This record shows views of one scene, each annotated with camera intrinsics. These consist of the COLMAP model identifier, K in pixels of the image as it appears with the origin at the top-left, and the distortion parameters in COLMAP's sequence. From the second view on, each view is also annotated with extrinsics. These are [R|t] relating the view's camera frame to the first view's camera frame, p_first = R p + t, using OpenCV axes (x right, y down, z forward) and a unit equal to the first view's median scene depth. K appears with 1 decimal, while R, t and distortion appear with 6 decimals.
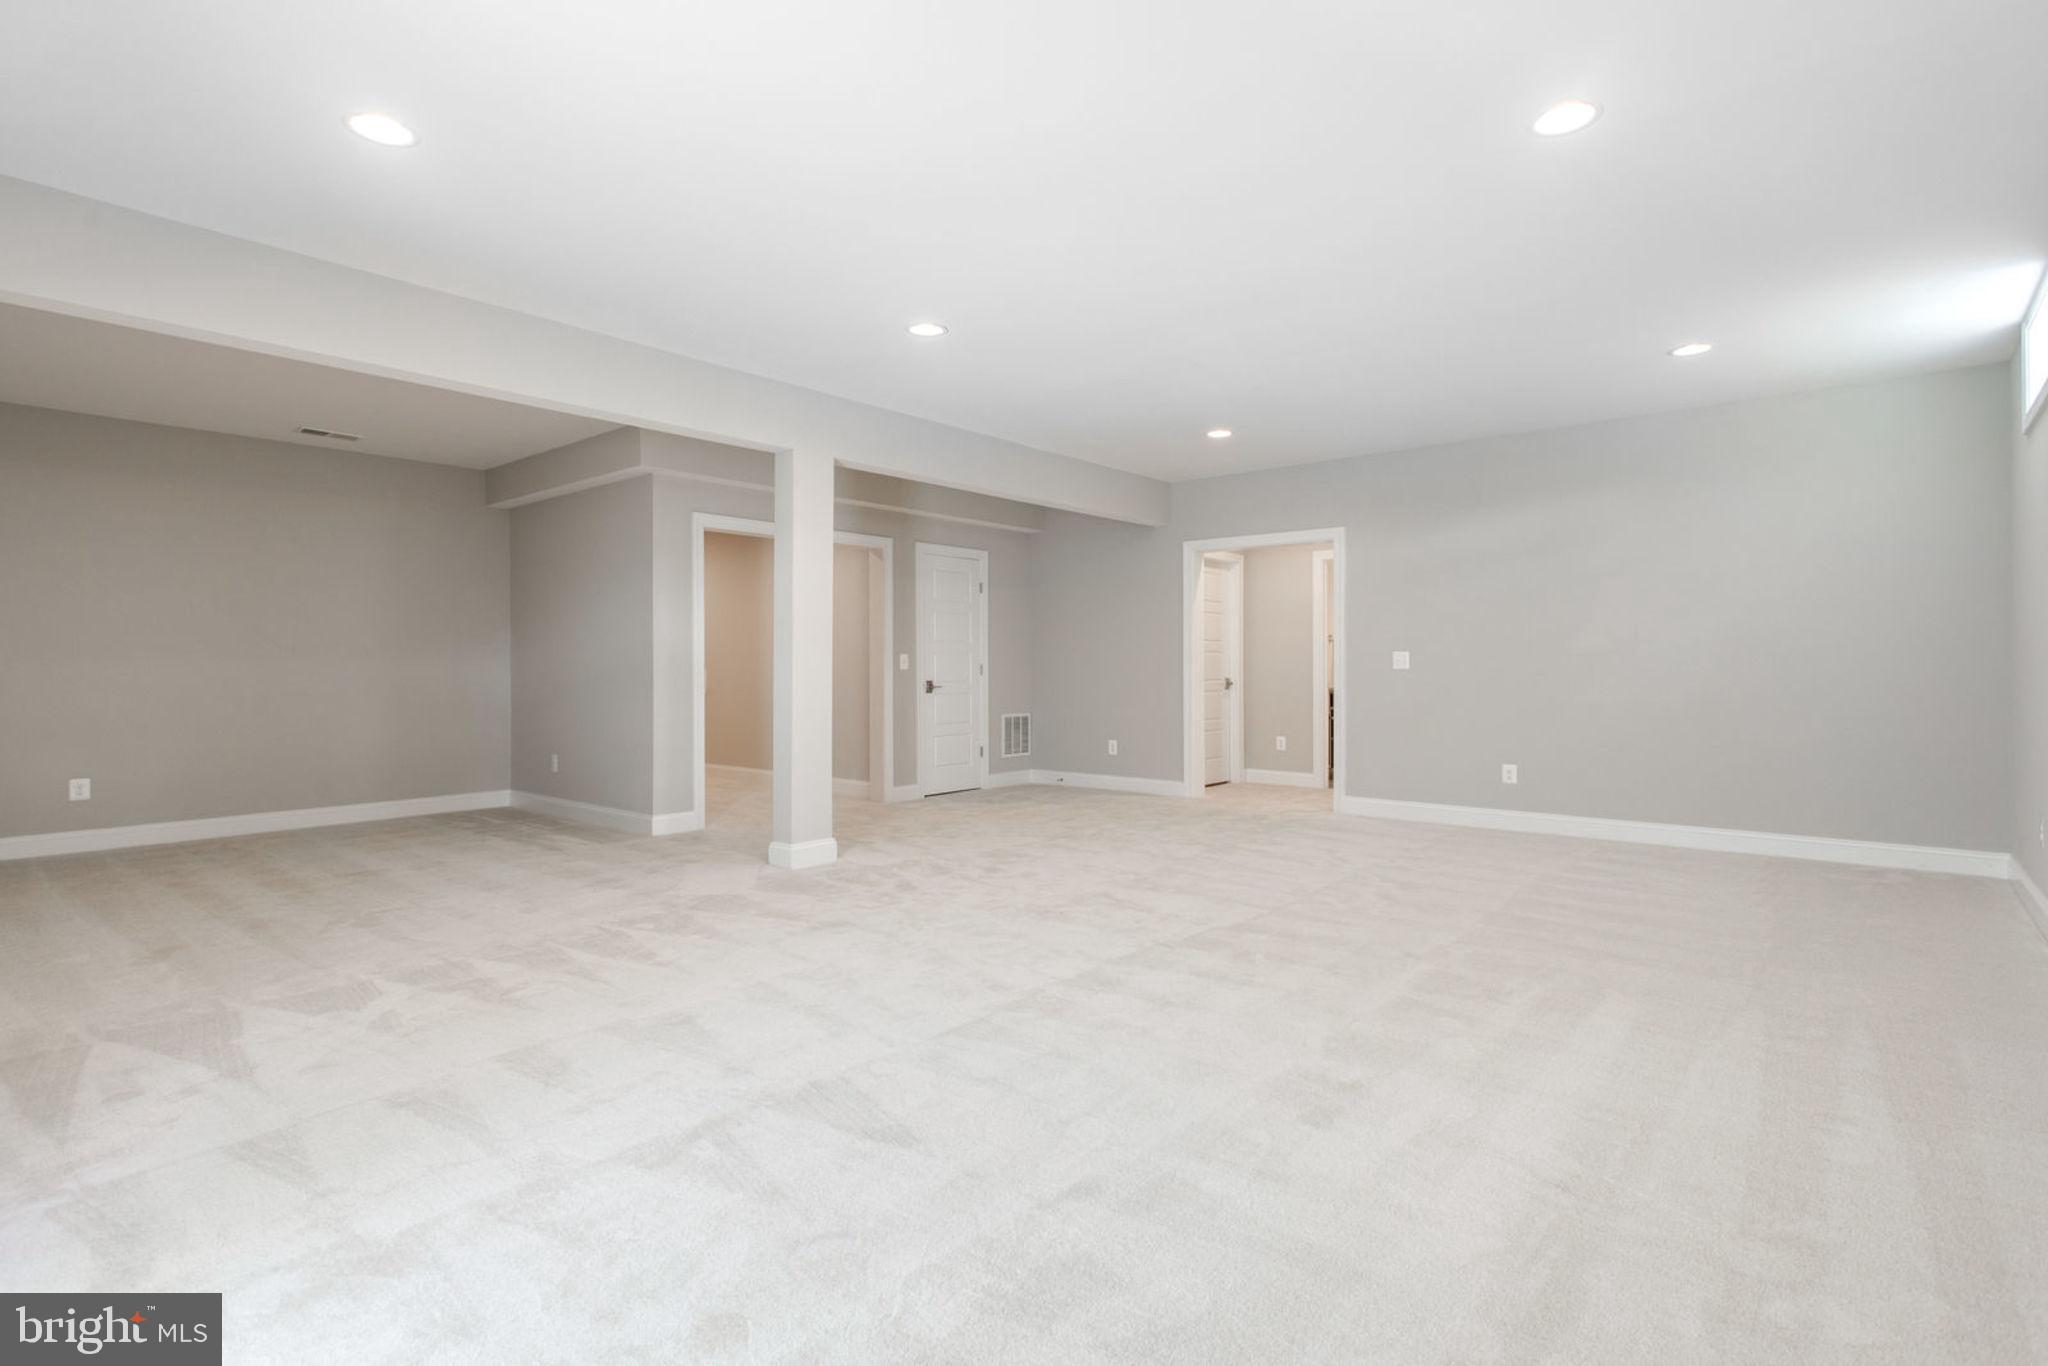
lens RADIAL K [[988.6, 0, 1026.6], [0, 988.6, 671.3], [0, 0, 1]] dist [0.003231, 0.000560]
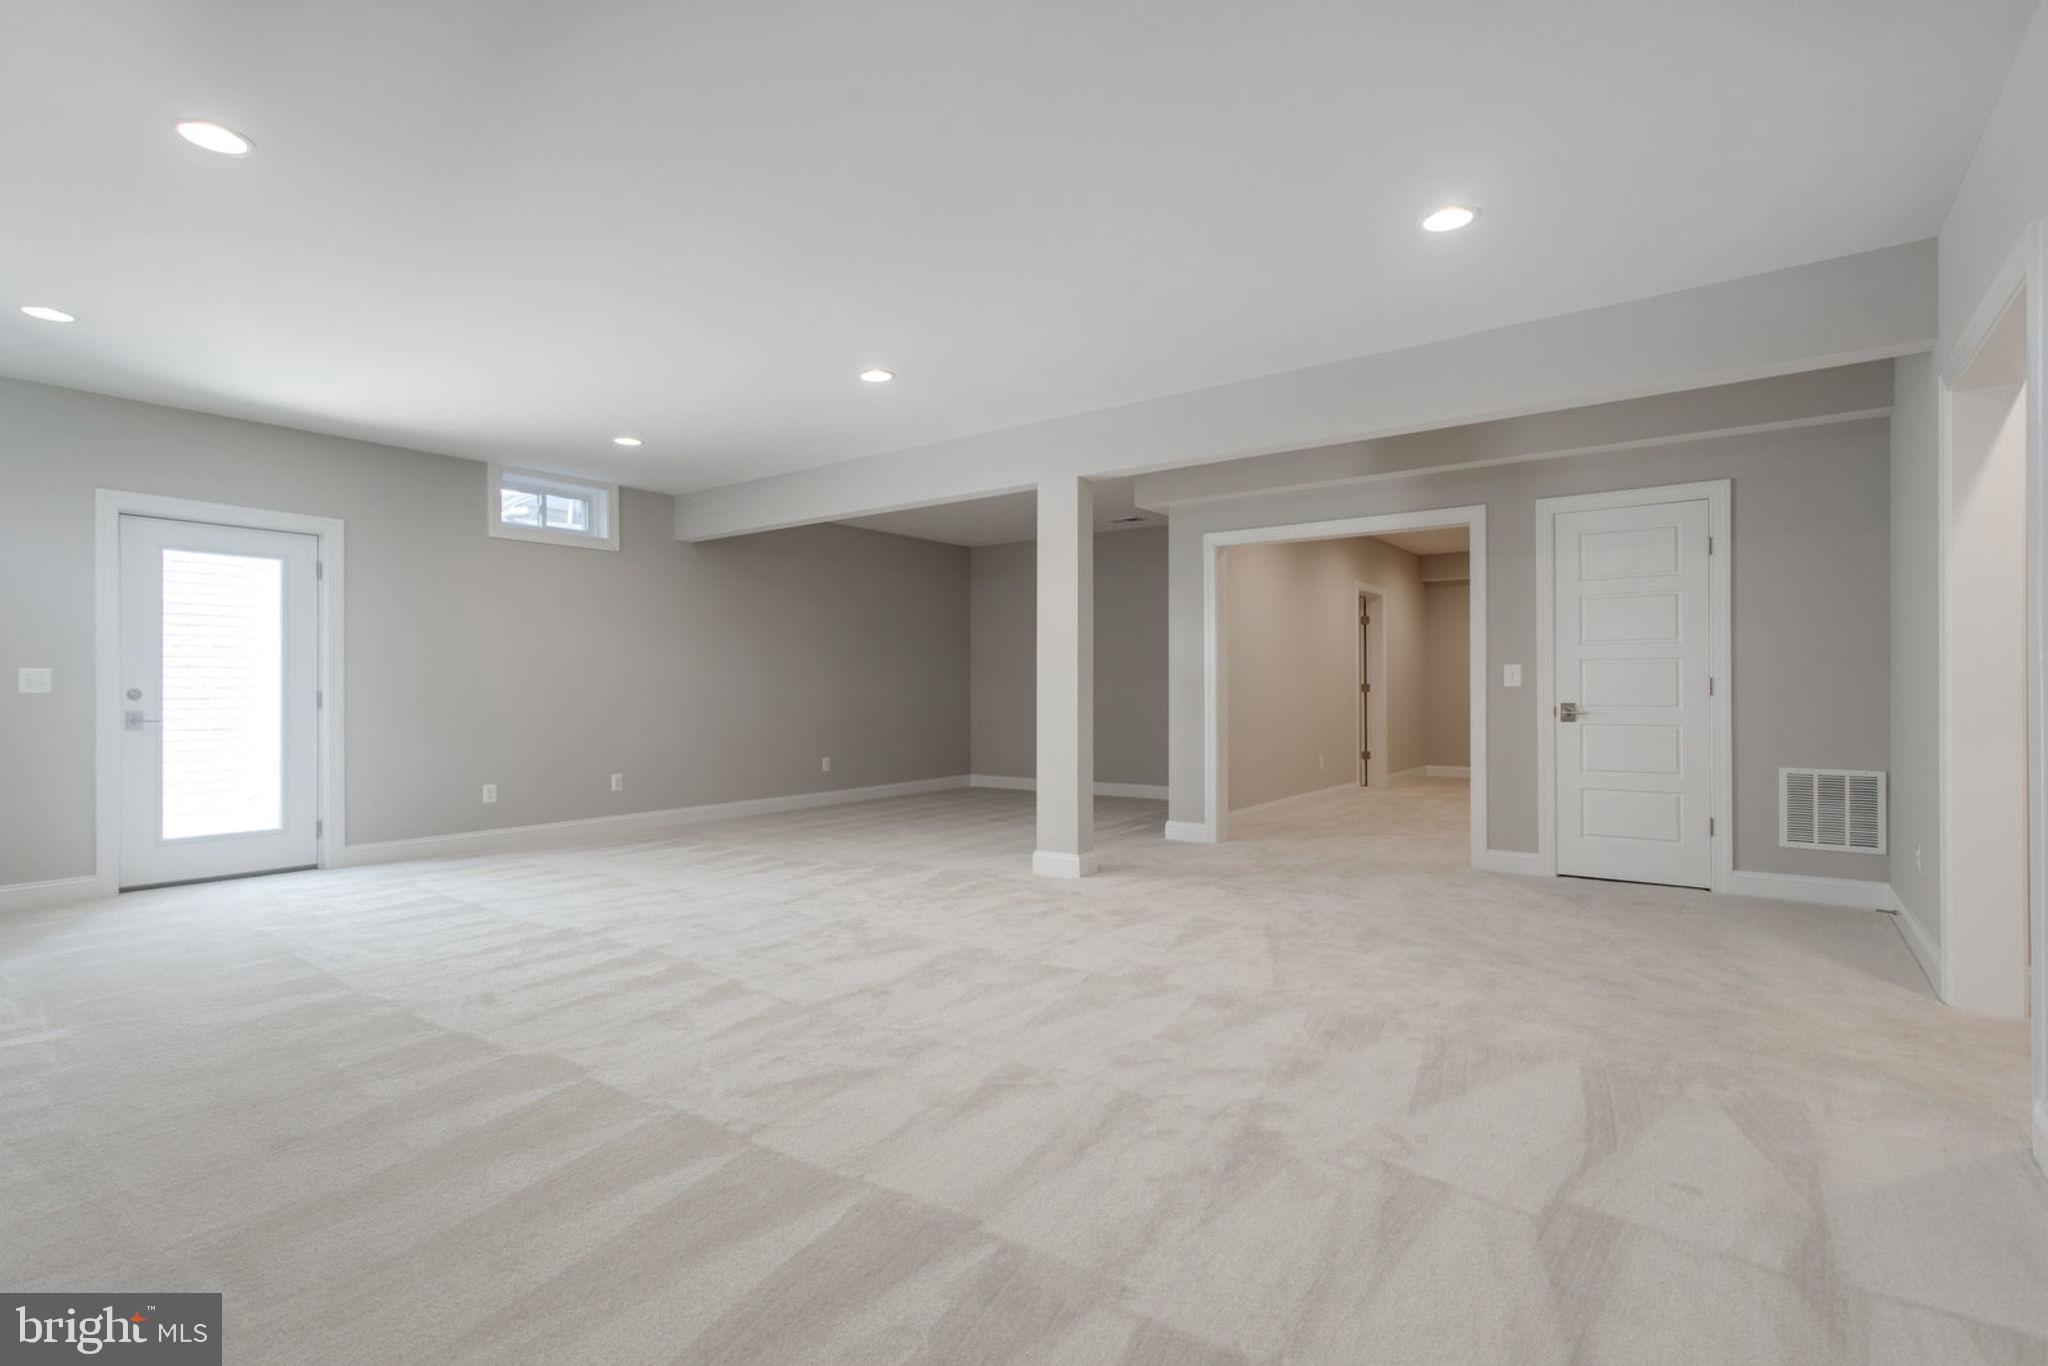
lens RADIAL K [[970.9, 0, 1024.0], [0, 970.9, 683.0], [0, 0, 1]] dist [0.002814, 0.000994]
pose [[0.068210, -0.006045, -0.997653, 0.957322], [-0.001573, 0.999980, -0.006167, 0.000965], [0.997670, 0.001990, 0.068199, 1.073064]]
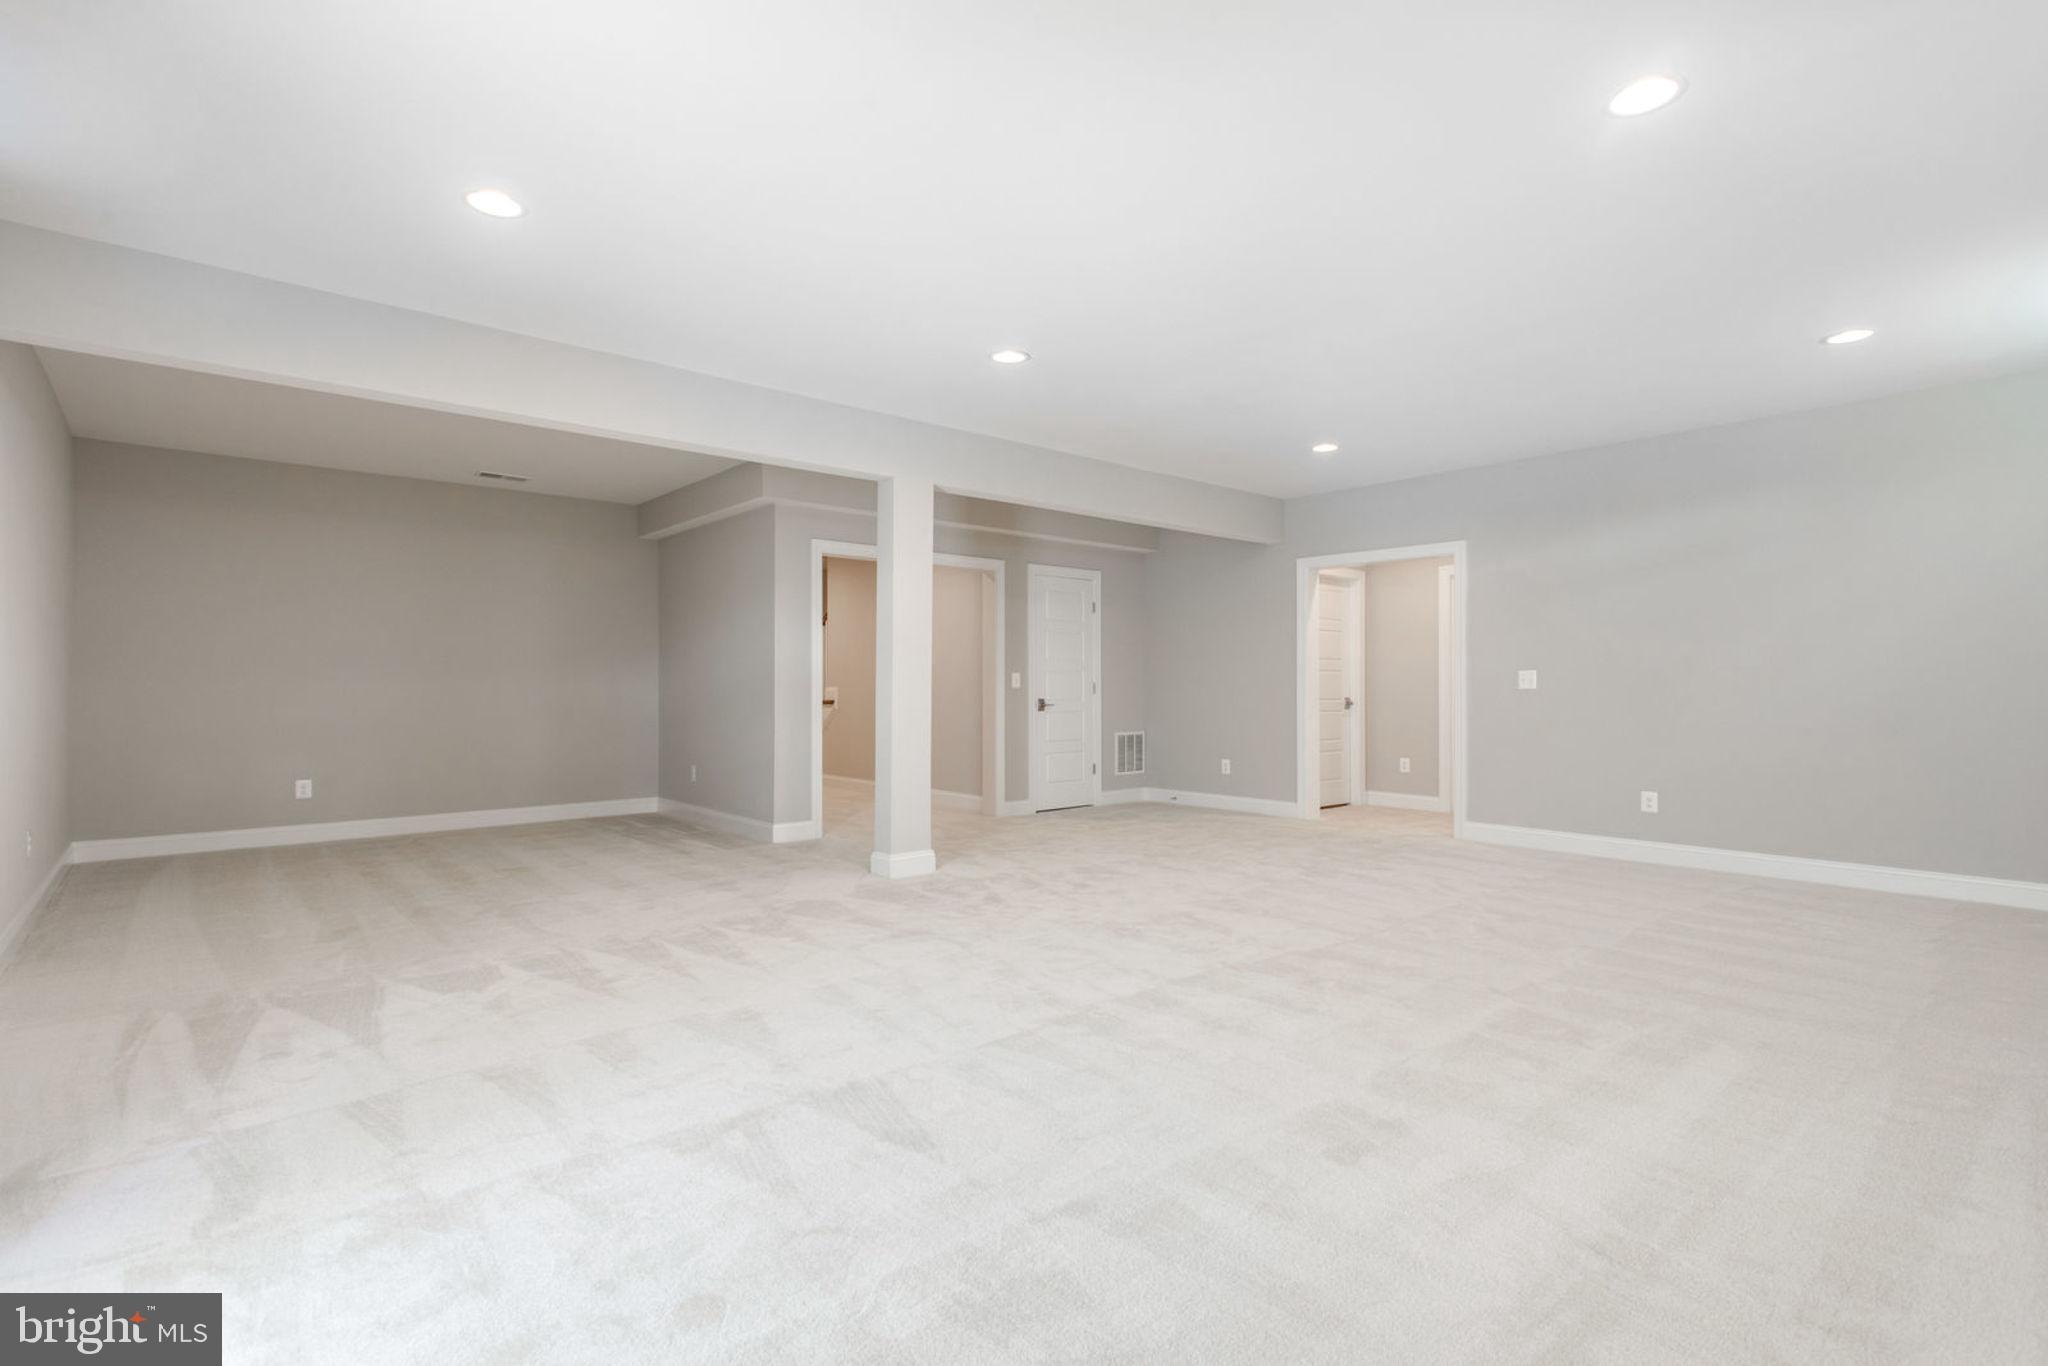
lens RADIAL K [[970.9, 0, 1024.0], [0, 970.9, 683.0], [0, 0, 1]] dist [0.002814, 0.000994]
pose [[0.987979, 0.002145, -0.154575, 0.071396], [-0.003238, 0.999972, -0.006816, 0.000082], [0.154556, 0.007235, 0.987957, 0.007420]]
